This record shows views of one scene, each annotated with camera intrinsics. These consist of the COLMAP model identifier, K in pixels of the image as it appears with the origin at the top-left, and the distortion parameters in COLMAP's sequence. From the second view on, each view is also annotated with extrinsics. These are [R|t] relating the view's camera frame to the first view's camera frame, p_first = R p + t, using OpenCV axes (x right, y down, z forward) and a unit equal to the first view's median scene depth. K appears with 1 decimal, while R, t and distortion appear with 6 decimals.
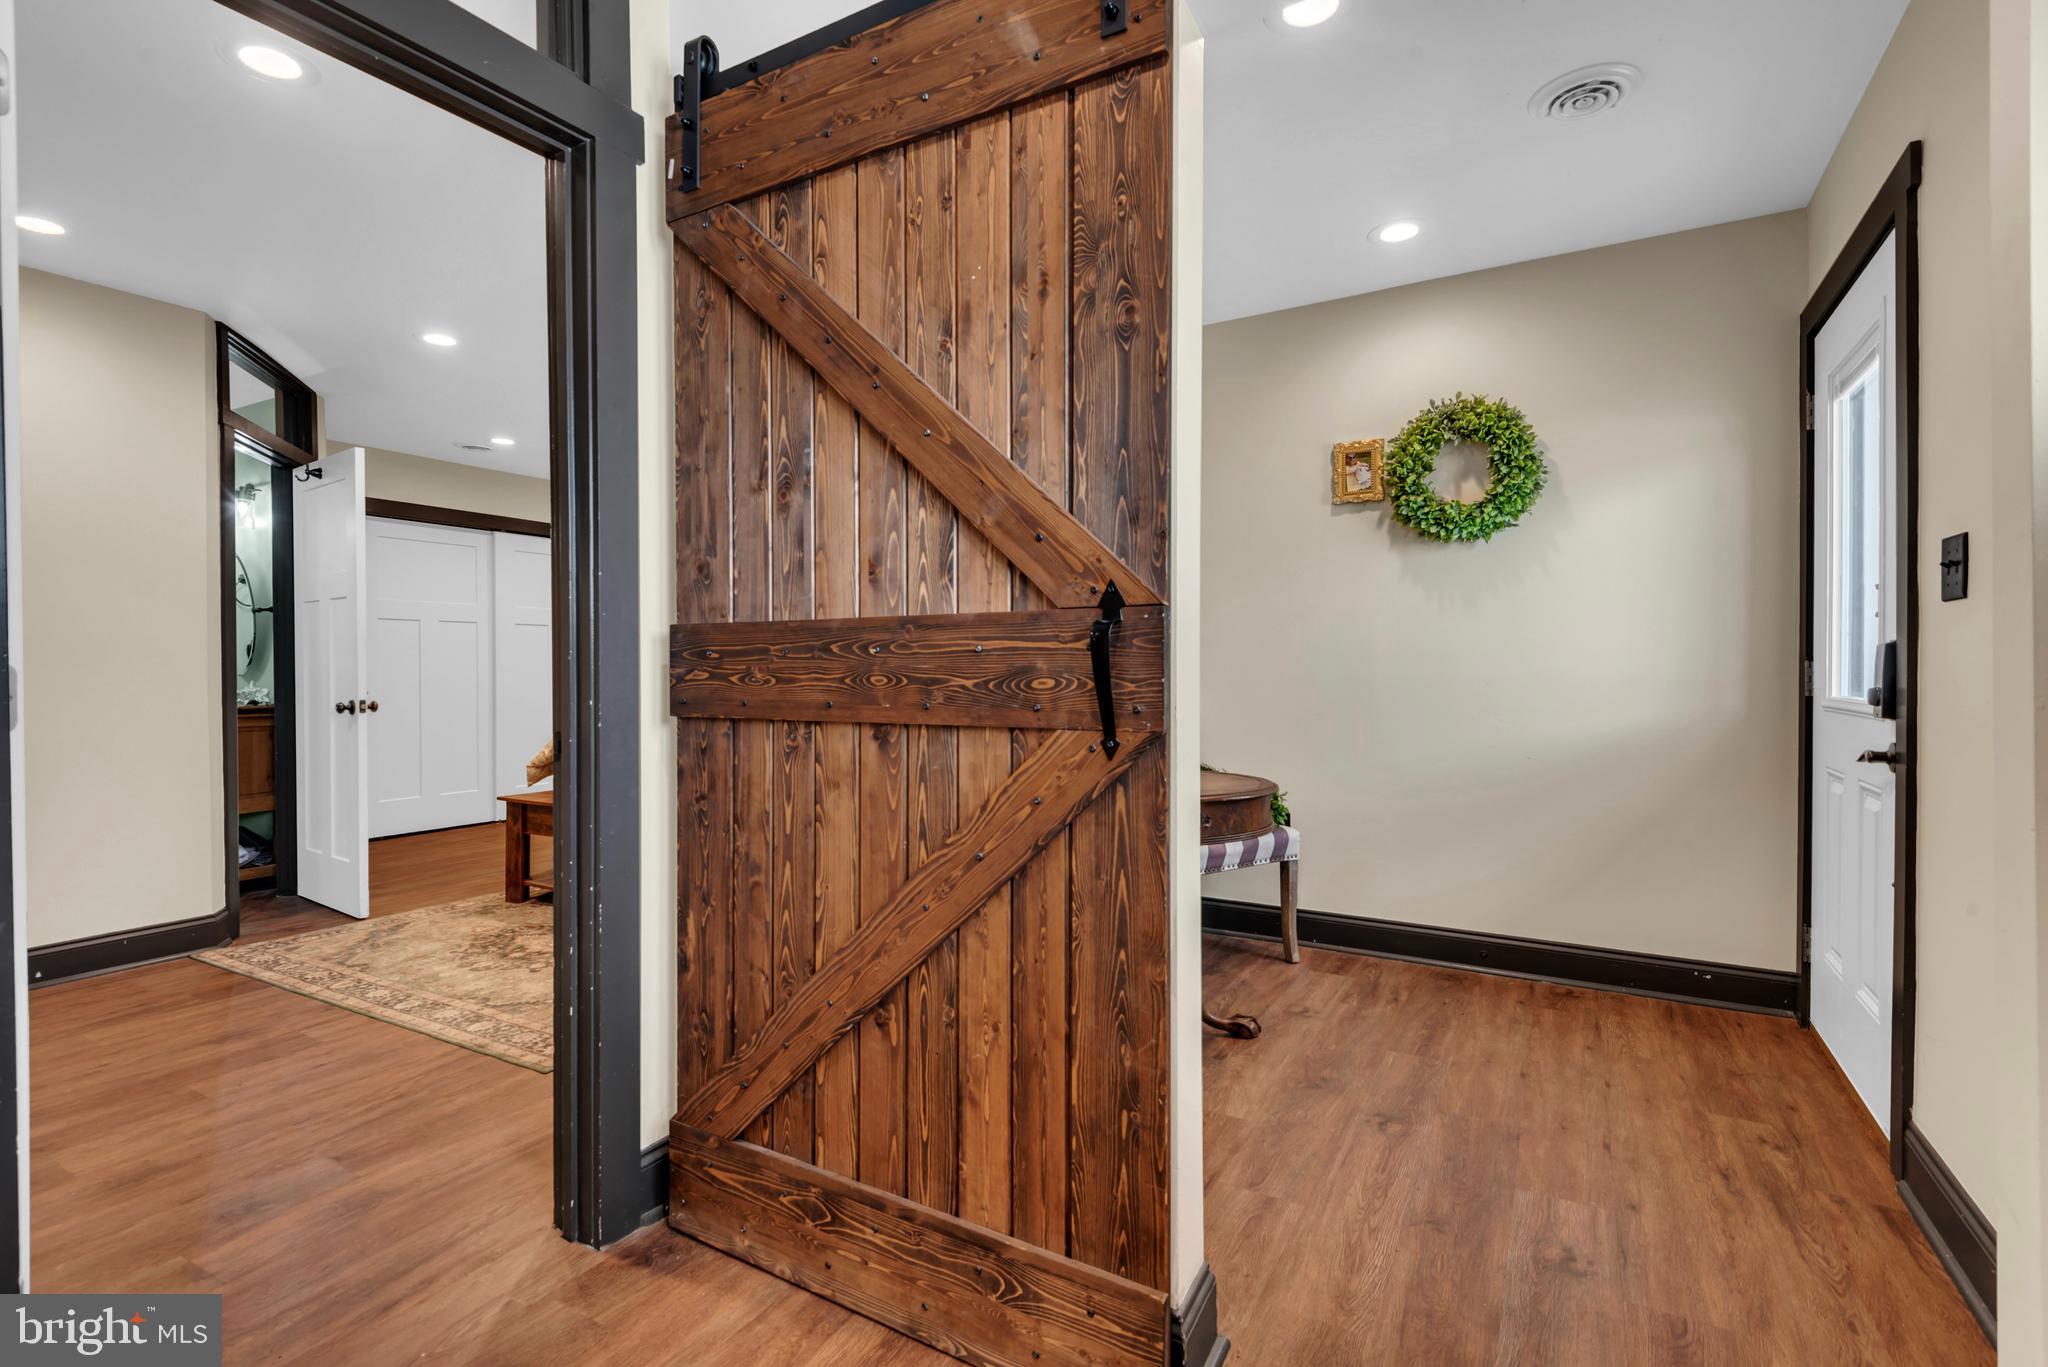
lens RADIAL K [[928.8, 0, 1027.8], [0, 928.8, 673.9], [0, 0, 1]] dist [0.023638, -0.012149]
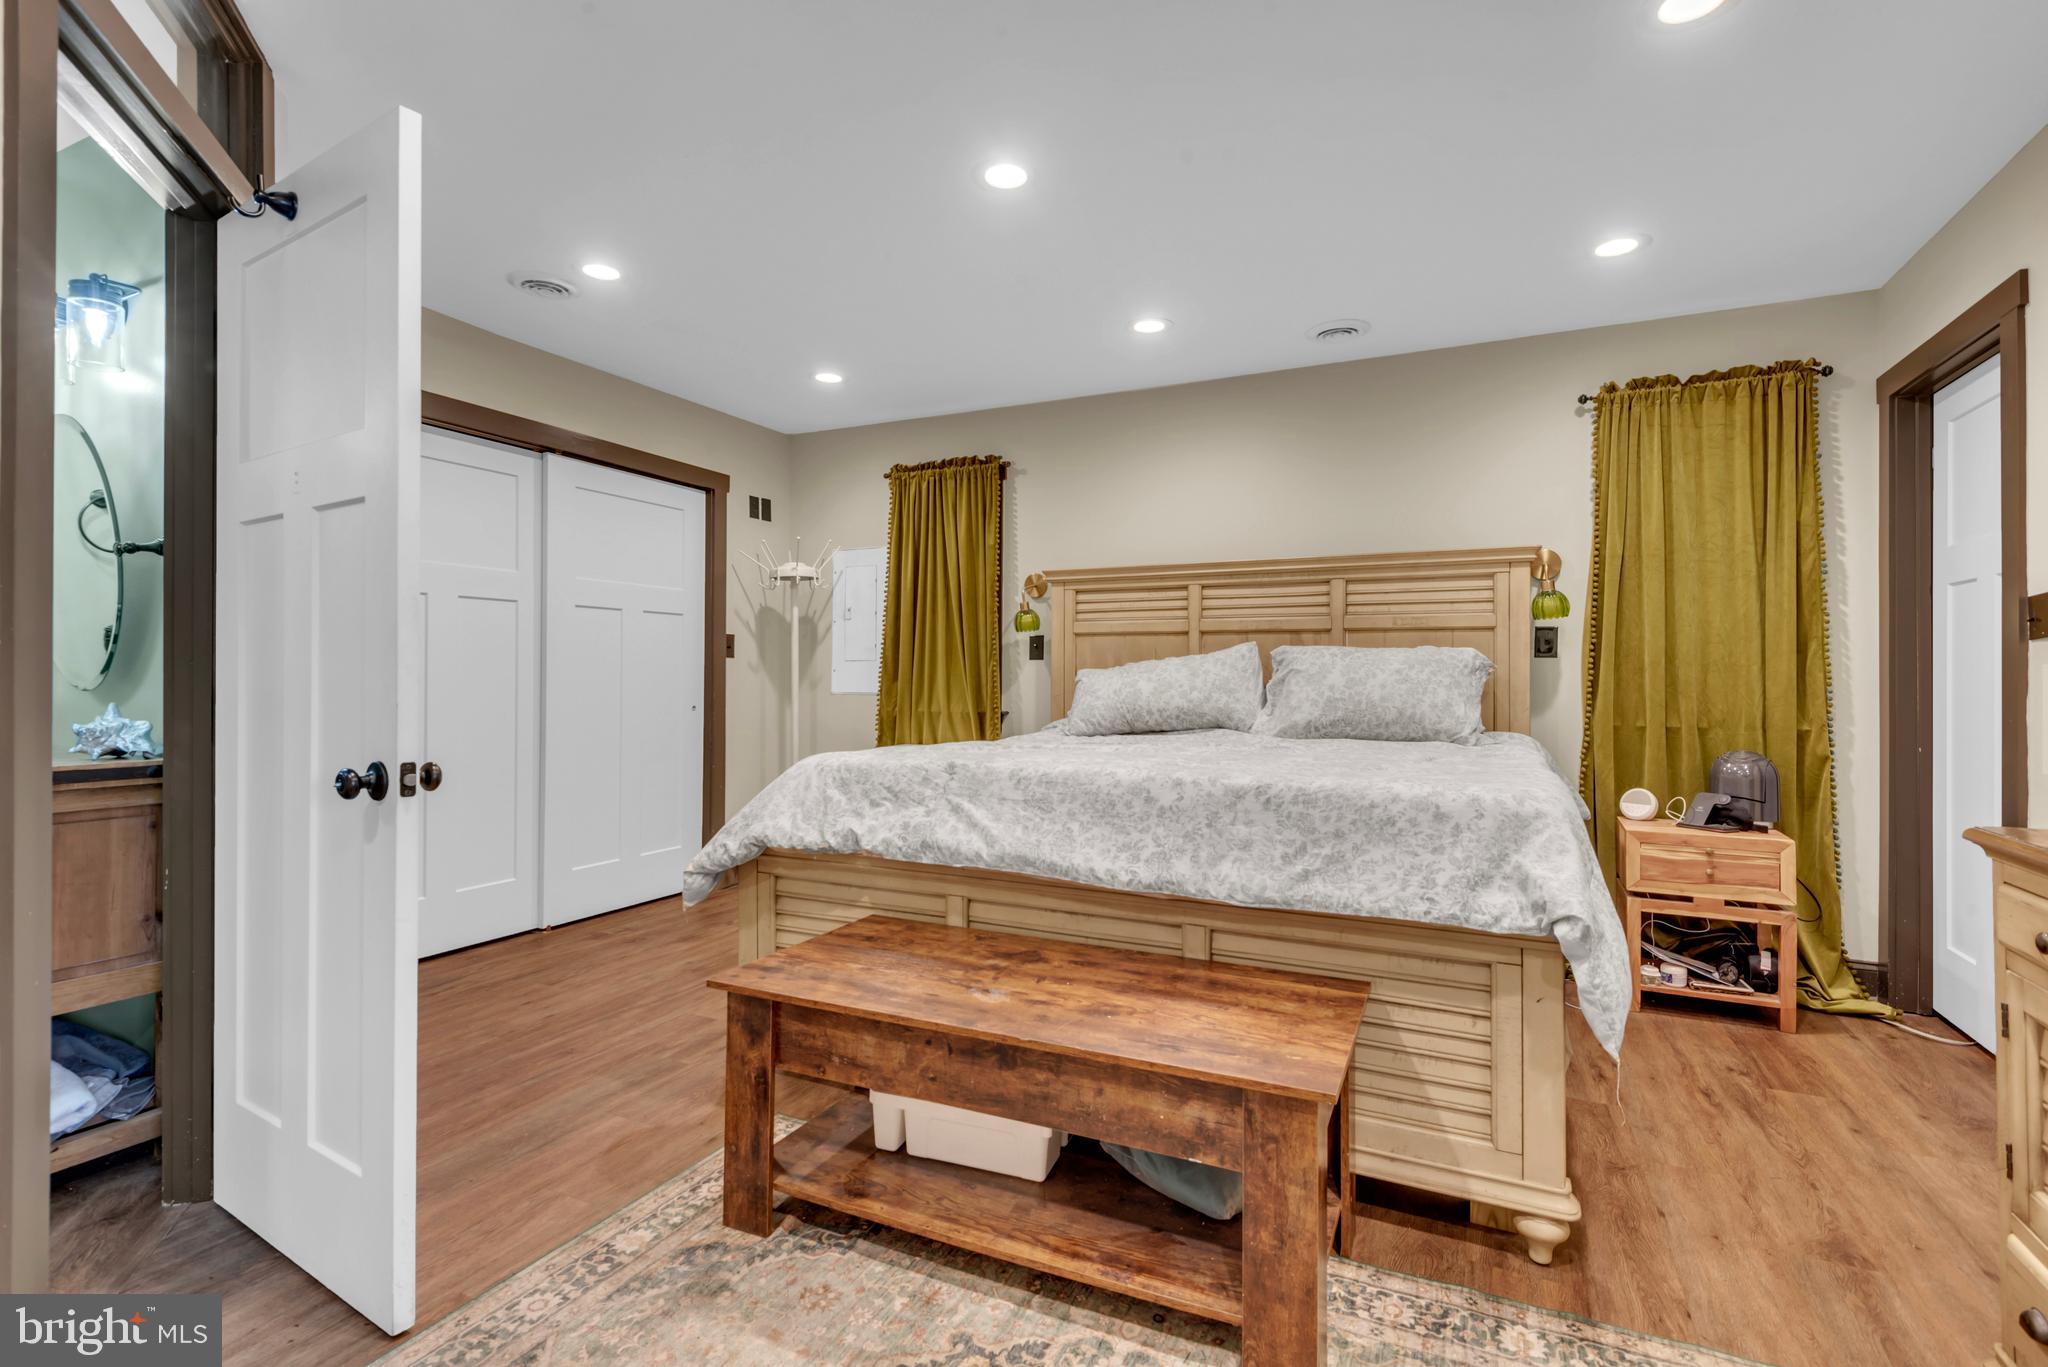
lens RADIAL K [[928.8, 0, 1027.8], [0, 928.8, 673.9], [0, 0, 1]] dist [0.023638, -0.012149]
pose [[0.997295, 0.007611, 0.073108, -0.439832], [-0.006932, 0.999930, -0.009538, -0.006675], [-0.073175, 0.009005, 0.997278, 0.541054]]
